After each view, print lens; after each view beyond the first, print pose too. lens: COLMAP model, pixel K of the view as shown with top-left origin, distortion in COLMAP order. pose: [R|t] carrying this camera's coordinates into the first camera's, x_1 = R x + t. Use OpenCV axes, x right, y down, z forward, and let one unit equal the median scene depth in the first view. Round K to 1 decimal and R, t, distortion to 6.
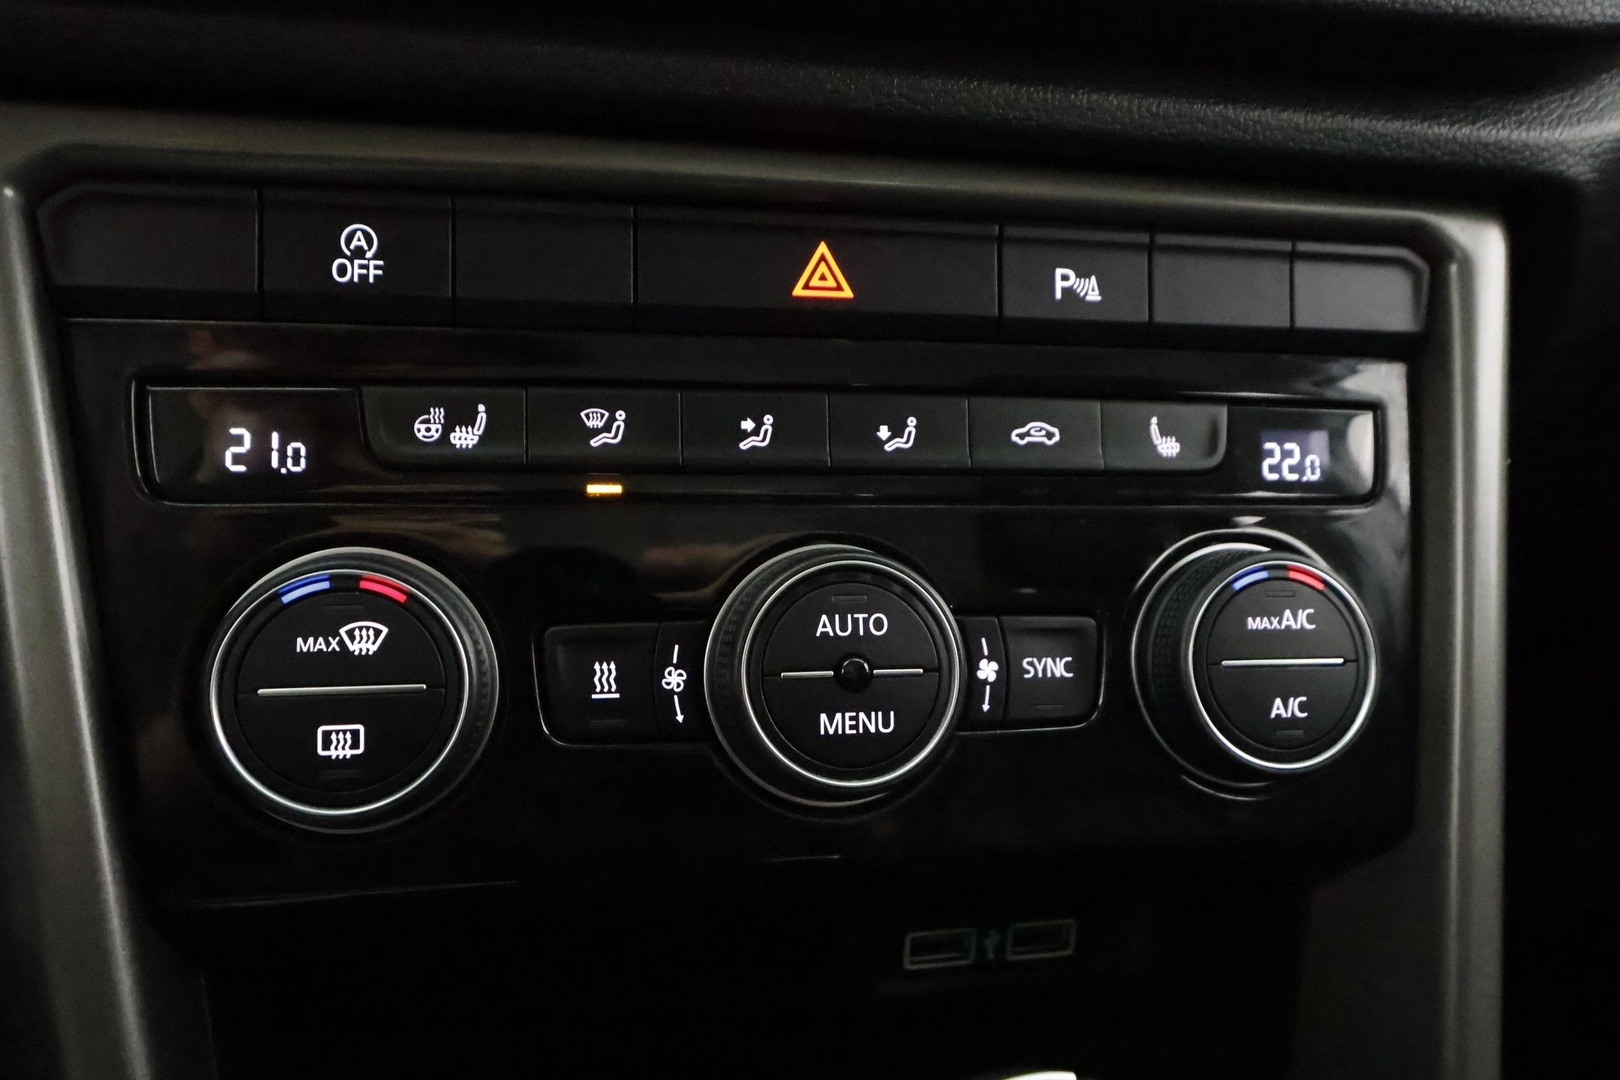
lens RADIAL K [[1309.6, 0, 810.0], [0, 1309.6, 540.0], [0, 0, 1]] dist [0.001098, 0.000858]
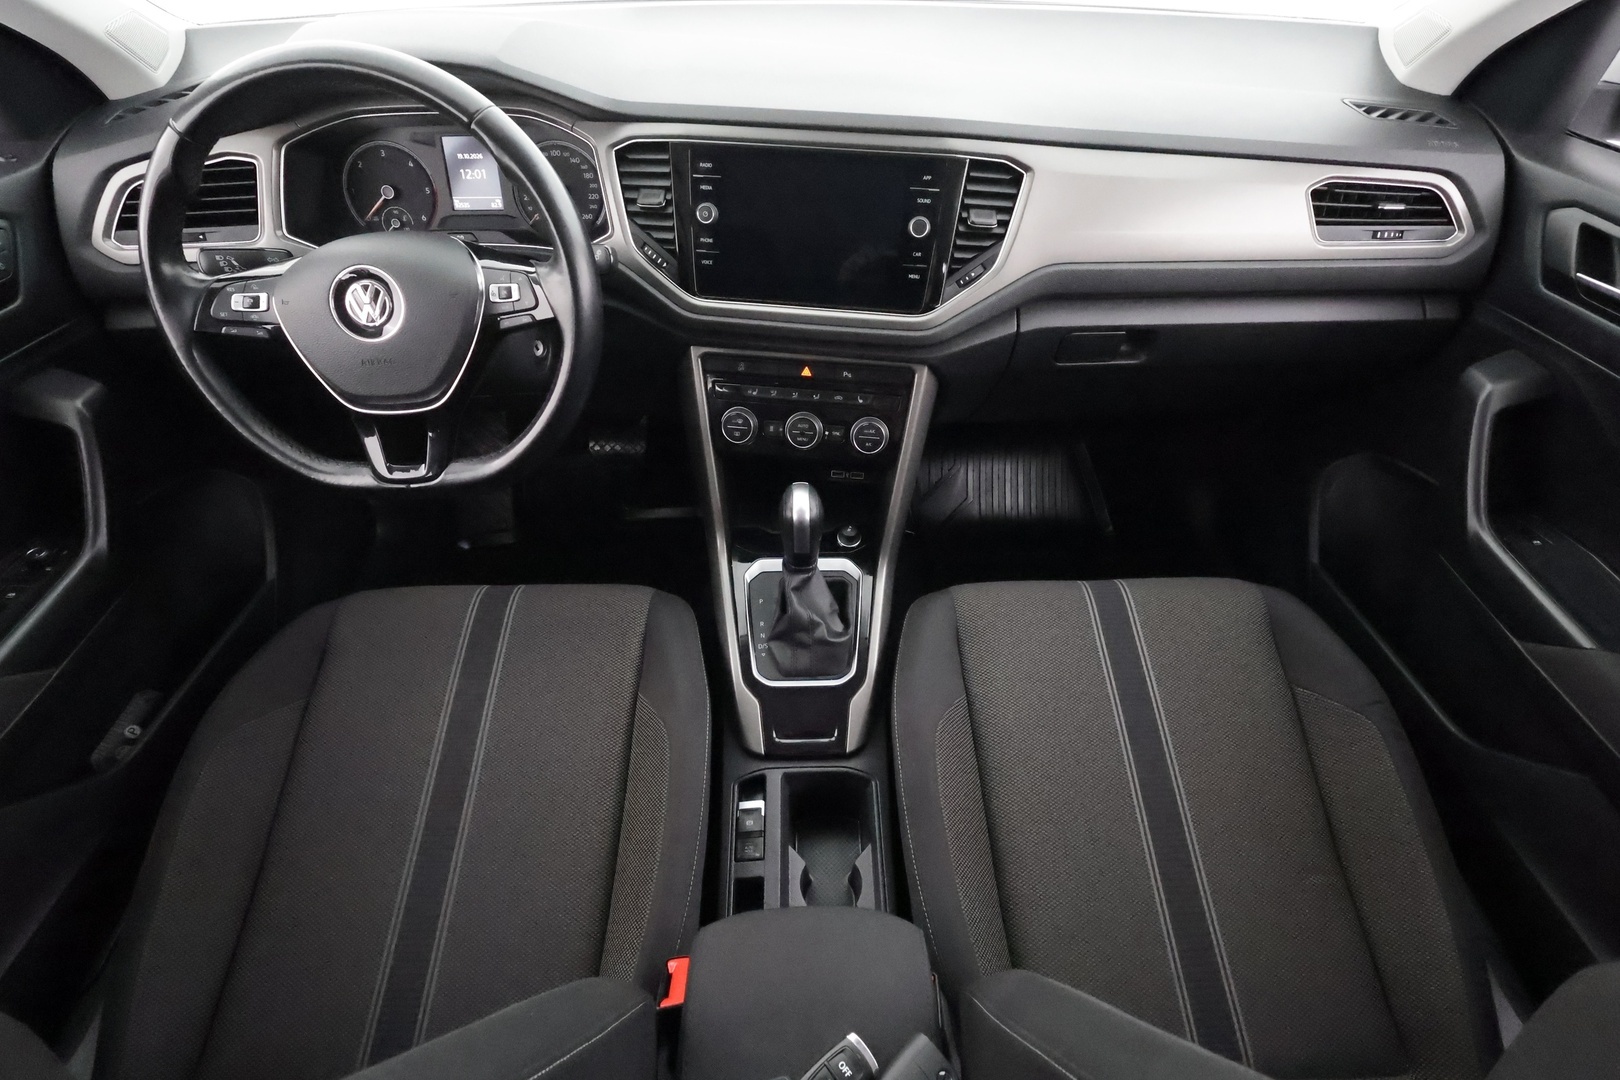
lens RADIAL K [[765.4, 0, 810.0], [0, 765.4, 540.0], [0, 0, 1]] dist [0.013527, -0.000288]
pose [[0.941386, 0.173402, -0.289352, 1.337095], [-0.054513, 0.924692, 0.376793, -0.903962], [0.332899, -0.338934, 0.879944, -2.792682]]
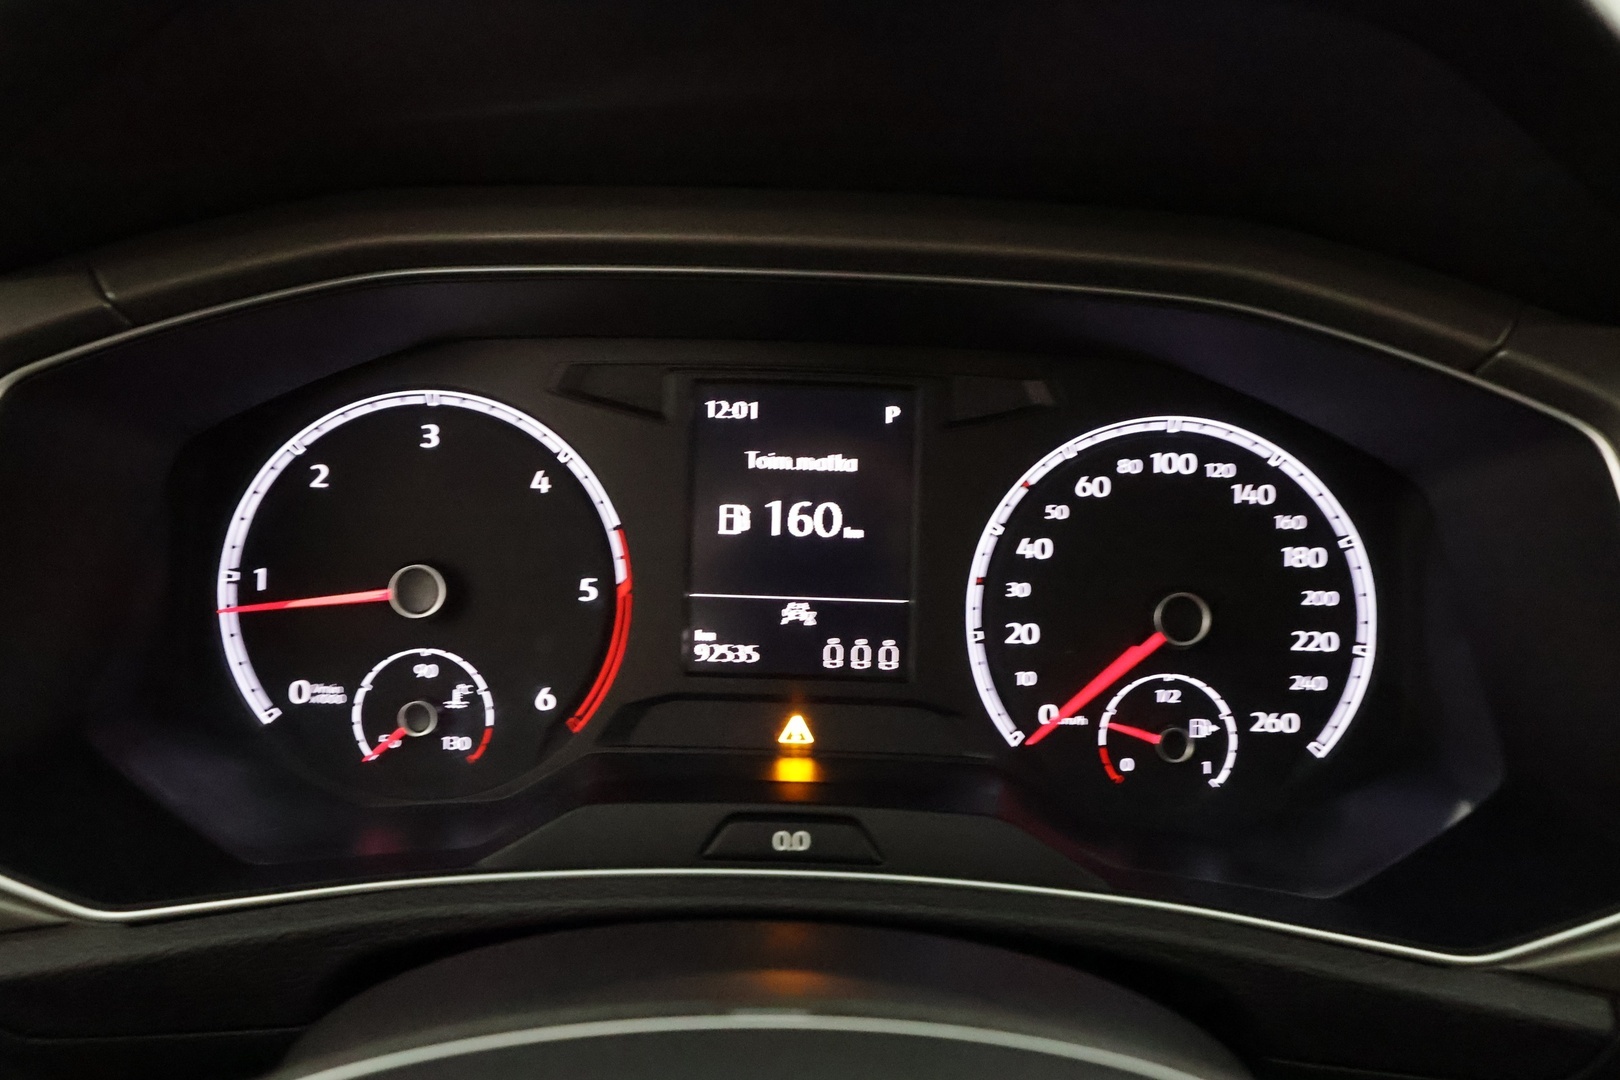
lens RADIAL K [[1309.6, 0, 810.0], [0, 1309.6, 540.0], [0, 0, 1]] dist [0.001098, 0.000858]
pose [[0.936928, 0.081123, -0.339977, -1.316827], [-0.097819, 0.994682, -0.032233, -1.003513], [0.335554, 0.063456, 0.939881, -0.618539]]
